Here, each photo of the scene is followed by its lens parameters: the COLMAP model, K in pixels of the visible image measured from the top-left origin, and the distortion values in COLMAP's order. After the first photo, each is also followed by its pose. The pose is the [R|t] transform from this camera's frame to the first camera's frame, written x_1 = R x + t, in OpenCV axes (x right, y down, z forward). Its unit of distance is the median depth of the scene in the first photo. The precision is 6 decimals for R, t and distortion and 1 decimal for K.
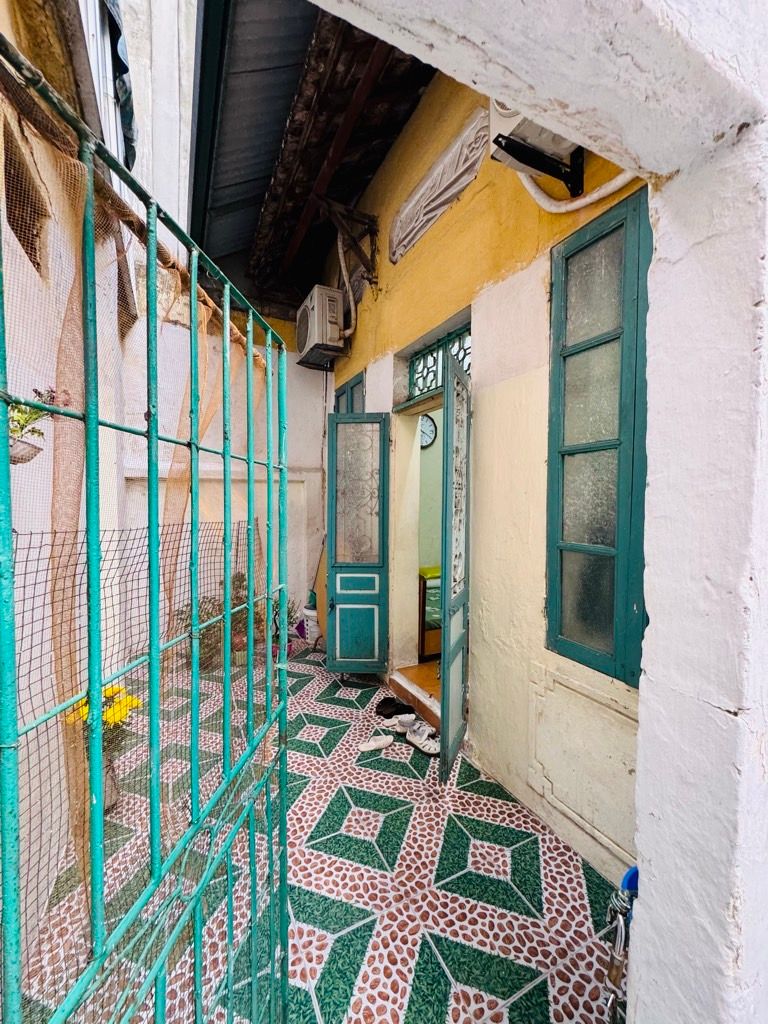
lens RADIAL K [[407.3, 0, 384.1], [0, 407.3, 510.3], [0, 0, 1]] dist [-0.003710, 0.000199]
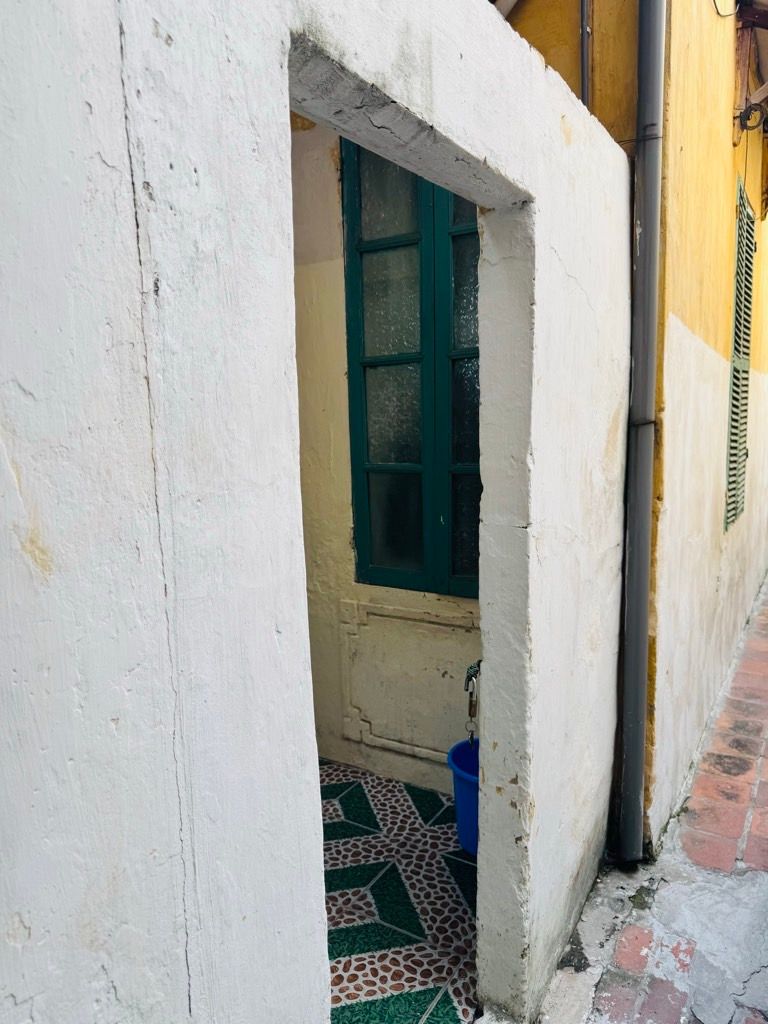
lens RADIAL K [[712.0, 0, 380.6], [0, 712.0, 514.6], [0, 0, 1]] dist [0.099502, -0.149096]
pose [[0.852722, -0.097798, 0.513128, -0.361660], [0.045383, 0.992474, 0.113739, 0.010284], [-0.520390, -0.073700, 0.850743, -0.376316]]
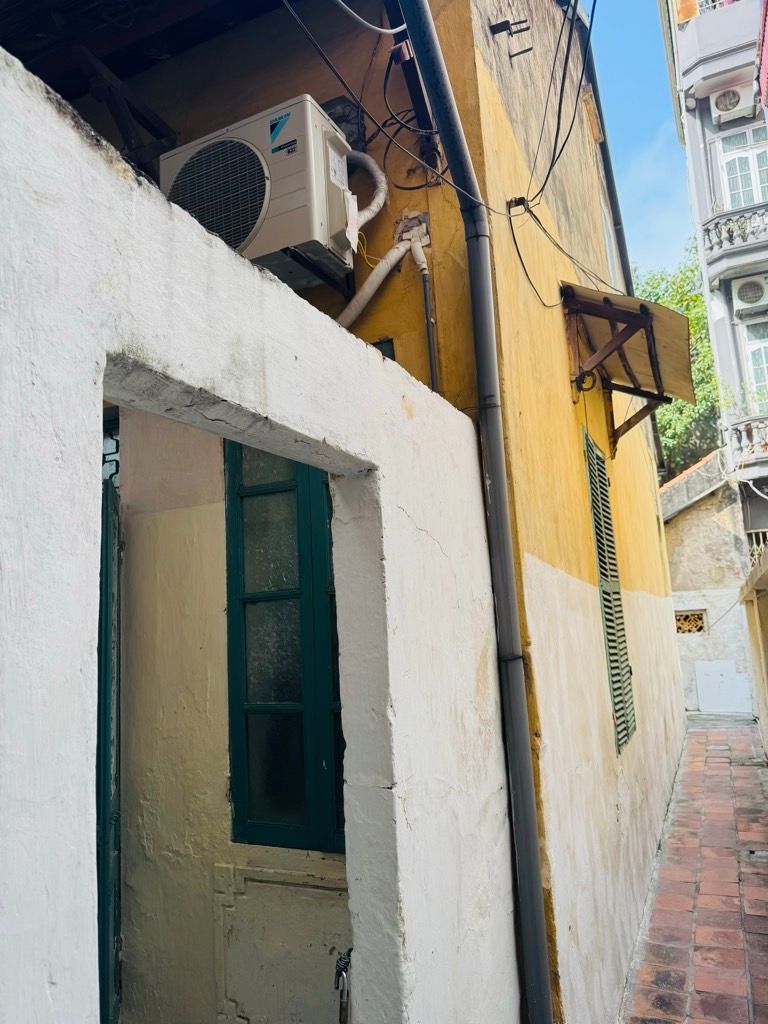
lens RADIAL K [[712.0, 0, 380.6], [0, 712.0, 514.6], [0, 0, 1]] dist [0.099502, -0.149096]
pose [[0.781538, 0.046284, 0.622138, -0.303661], [0.077338, 0.982364, -0.170236, -0.034417], [-0.619045, 0.181161, 0.764175, -0.409602]]
